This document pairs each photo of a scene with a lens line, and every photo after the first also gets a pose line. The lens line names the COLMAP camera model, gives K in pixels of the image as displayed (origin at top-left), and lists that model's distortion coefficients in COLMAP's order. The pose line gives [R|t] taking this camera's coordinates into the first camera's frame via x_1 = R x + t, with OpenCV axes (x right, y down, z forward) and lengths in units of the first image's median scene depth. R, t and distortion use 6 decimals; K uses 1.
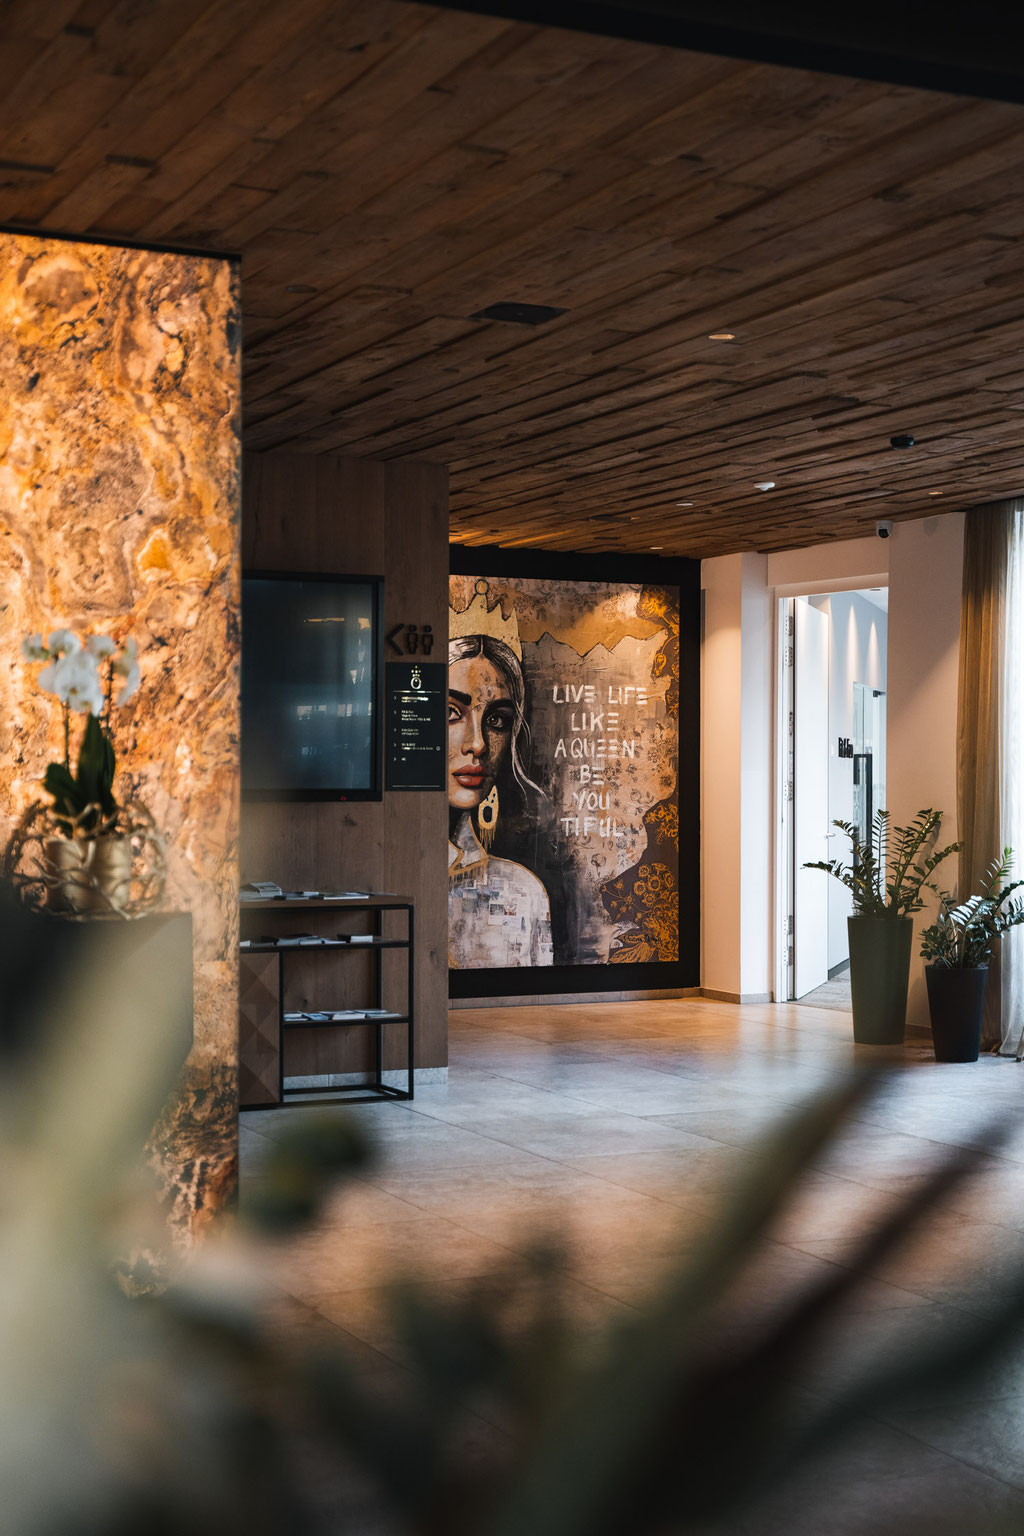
lens RADIAL K [[2080.6, 0, 510.3], [0, 2080.6, 770.9], [0, 0, 1]] dist [0.009801, 0.000000]
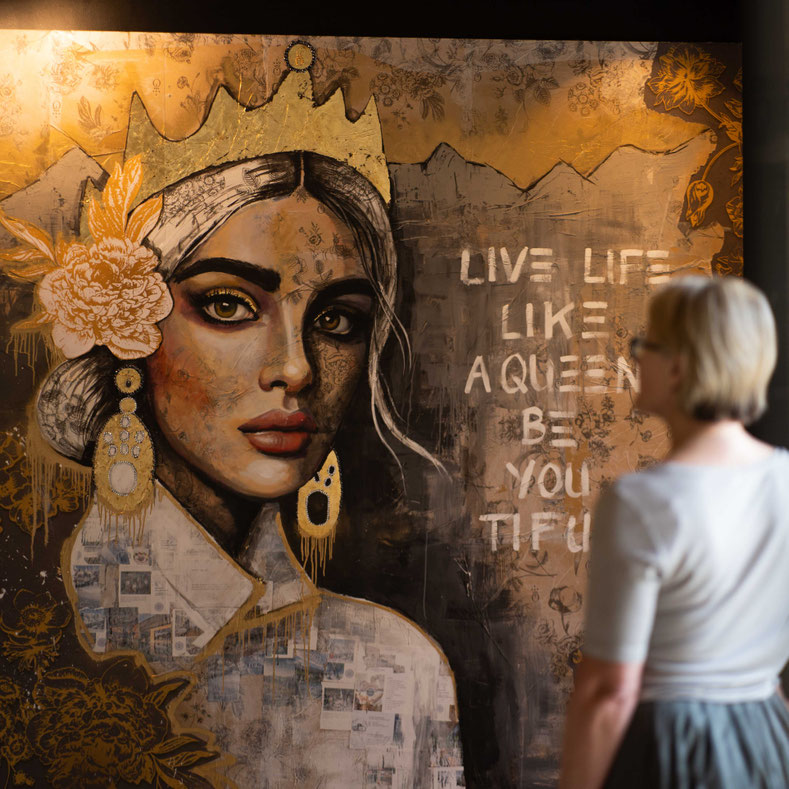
lens RADIAL K [[323.9, 0, 395.7], [0, 323.9, 393.8], [0, 0, 1]] dist [-0.000463, 0.000024]
pose [[0.913808, -0.009362, -0.406039, 0.037859], [0.007942, 0.999955, -0.005182, -0.006059], [0.406069, 0.001511, 0.913841, 0.926527]]
